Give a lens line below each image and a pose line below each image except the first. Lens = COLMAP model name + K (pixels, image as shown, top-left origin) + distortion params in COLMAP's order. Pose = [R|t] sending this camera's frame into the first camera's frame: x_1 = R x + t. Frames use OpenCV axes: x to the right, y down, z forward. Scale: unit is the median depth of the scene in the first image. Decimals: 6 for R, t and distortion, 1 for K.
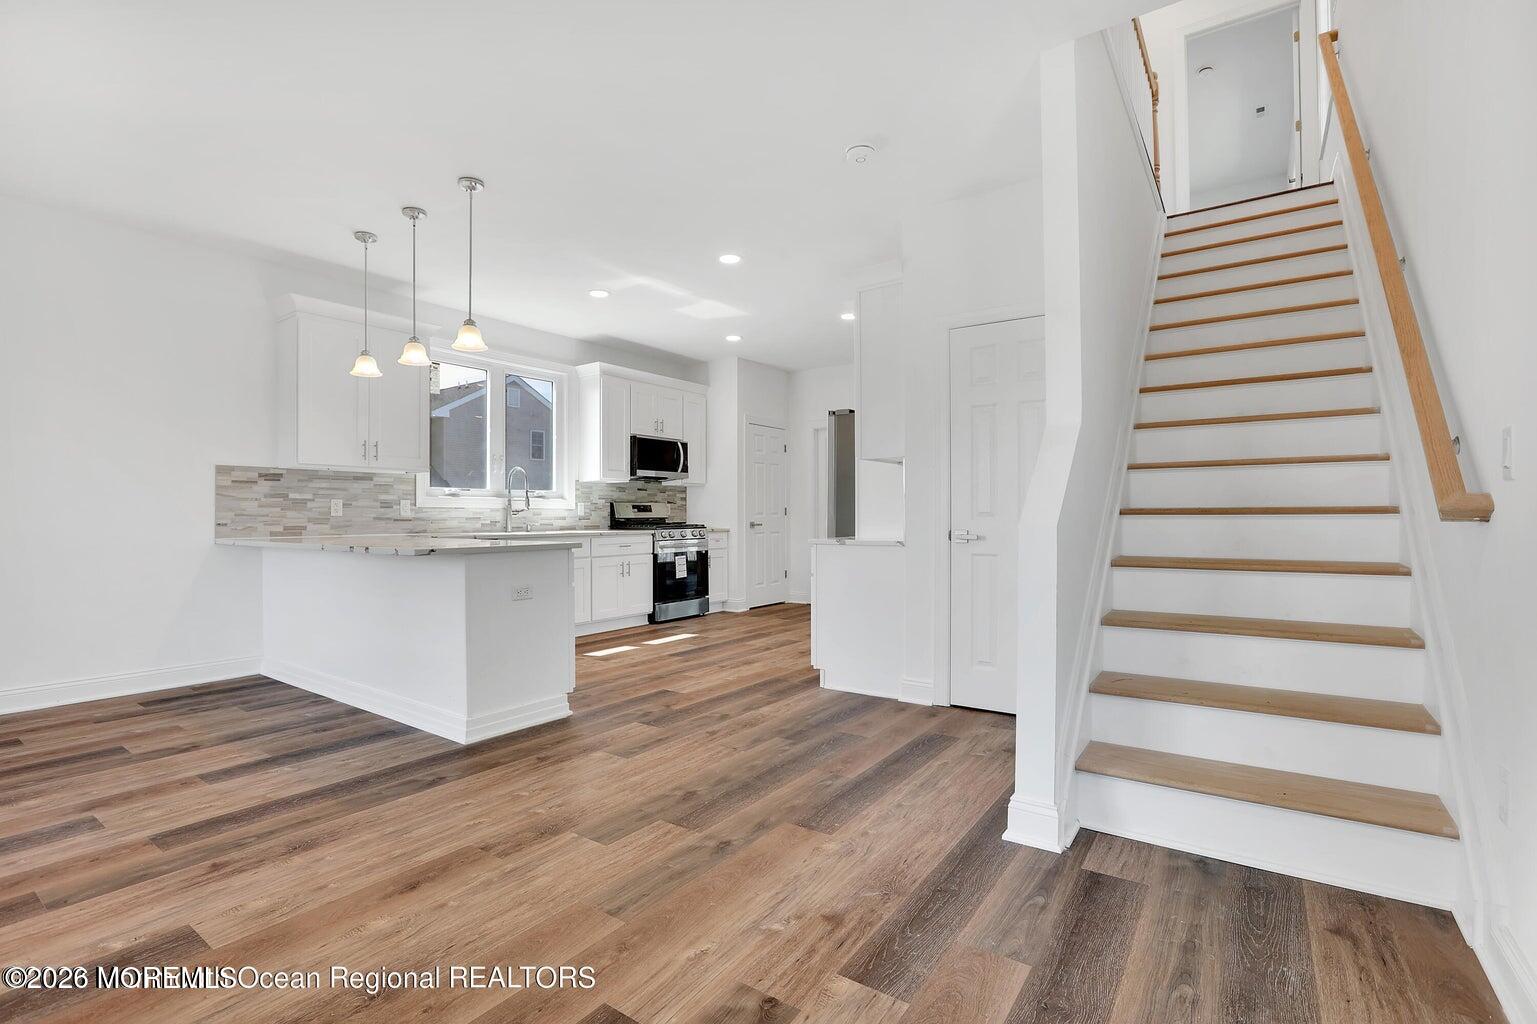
lens RADIAL K [[696.9, 0, 761.5], [0, 696.9, 525.3], [0, 0, 1]] dist [-0.024750, 0.004006]
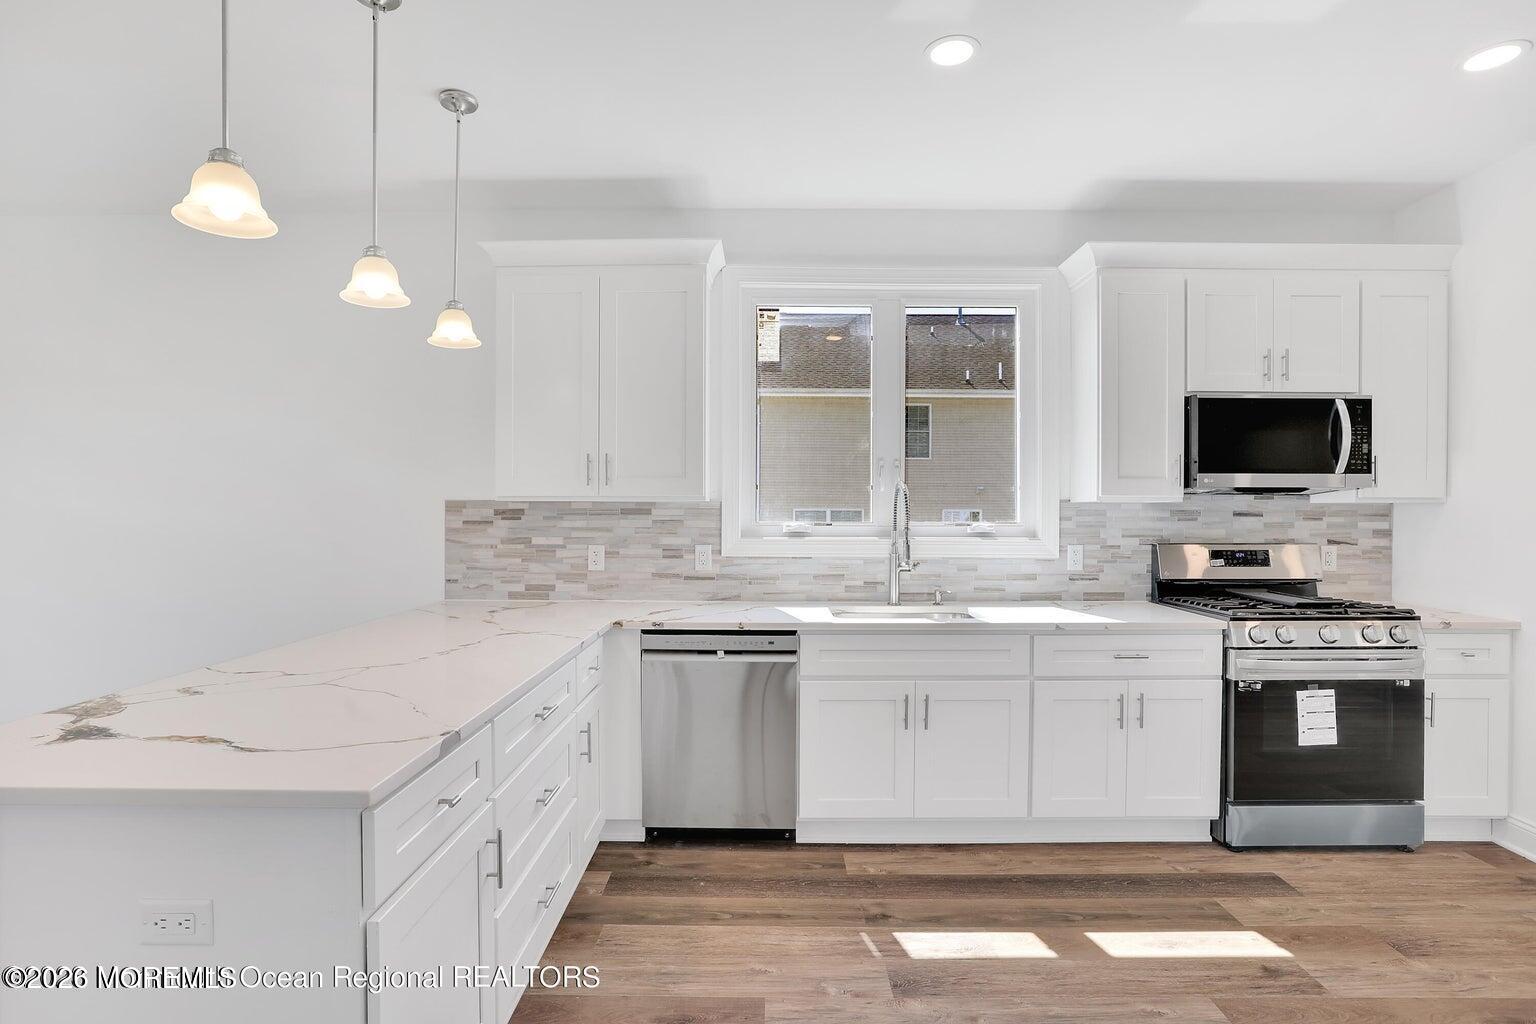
lens RADIAL K [[772.1, 0, 777.7], [0, 772.1, 517.1], [0, 0, 1]] dist [-0.023454, 0.004541]
pose [[0.582419, 0.011230, -0.812811, 0.079241], [-0.016930, 0.999855, 0.001683, -0.071295], [0.812712, 0.012781, 0.582525, 0.746431]]
